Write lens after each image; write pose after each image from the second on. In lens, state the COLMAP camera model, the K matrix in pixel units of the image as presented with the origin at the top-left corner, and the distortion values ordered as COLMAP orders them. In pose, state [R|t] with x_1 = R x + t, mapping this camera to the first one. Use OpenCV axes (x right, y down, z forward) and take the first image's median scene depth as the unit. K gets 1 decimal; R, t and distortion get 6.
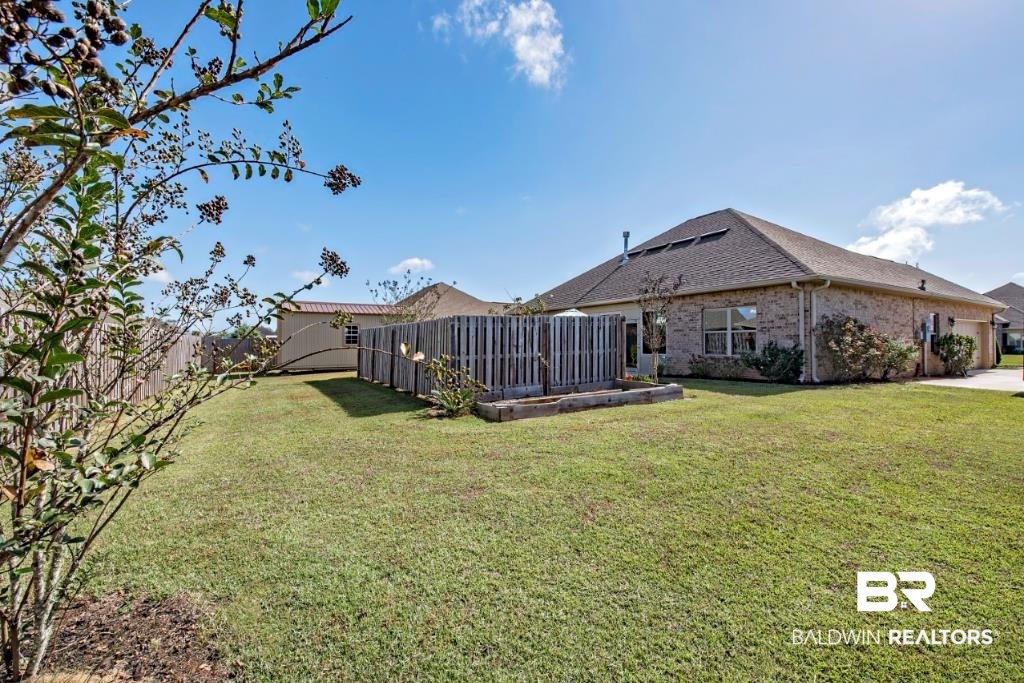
lens RADIAL K [[441.1, 0, 507.2], [0, 441.1, 338.4], [0, 0, 1]] dist [-0.009898, -0.001690]
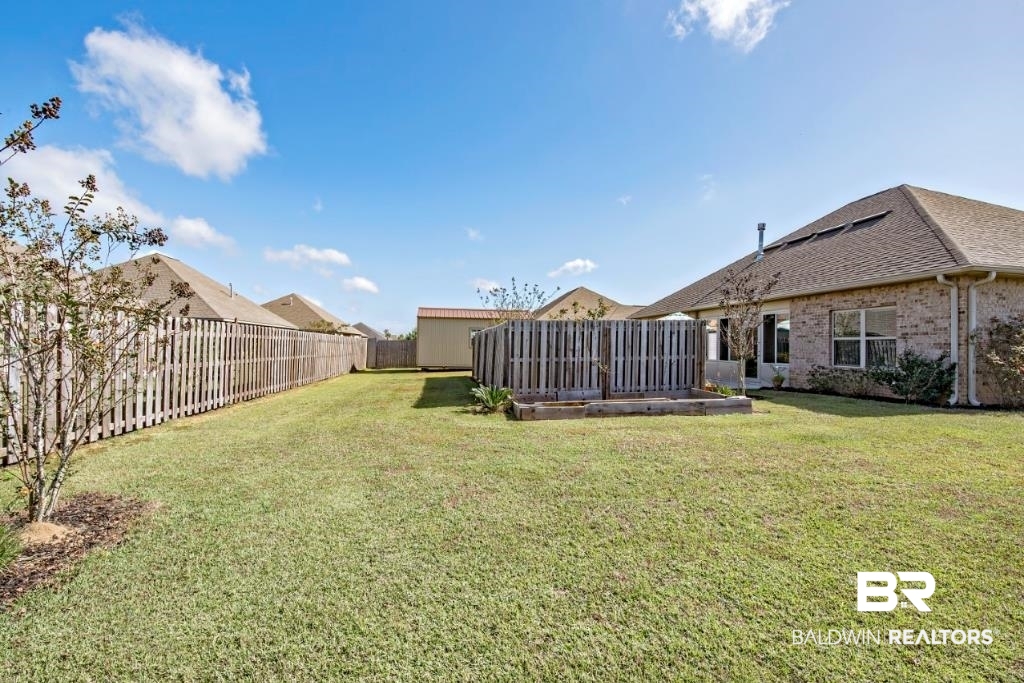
lens RADIAL K [[441.1, 0, 505.7], [0, 441.1, 339.7], [0, 0, 1]] dist [-0.009898, -0.001690]
pose [[0.933747, 0.011869, -0.357738, 0.214946], [-0.014074, 0.999895, -0.003561, -0.000432], [0.357658, 0.008360, 0.933815, -0.000754]]
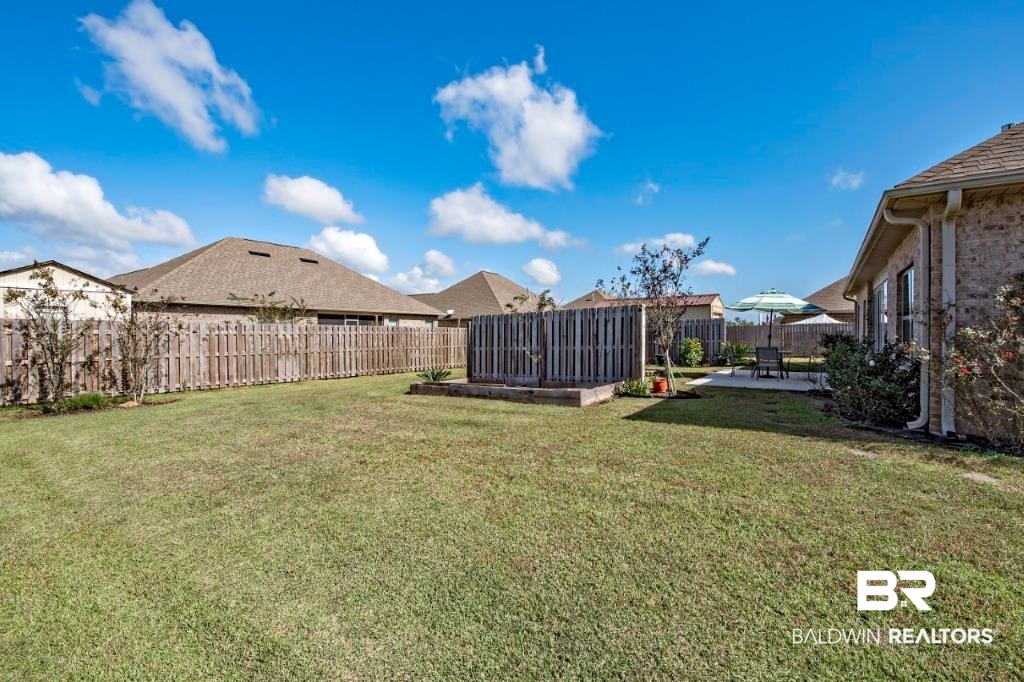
lens RADIAL K [[441.1, 0, 506.5], [0, 441.1, 338.5], [0, 0, 1]] dist [-0.009898, -0.001690]
pose [[0.432135, 0.011116, -0.901740, 0.918106], [0.011824, 0.999768, 0.017990, -0.006659], [0.901731, -0.018436, 0.431903, 0.444041]]
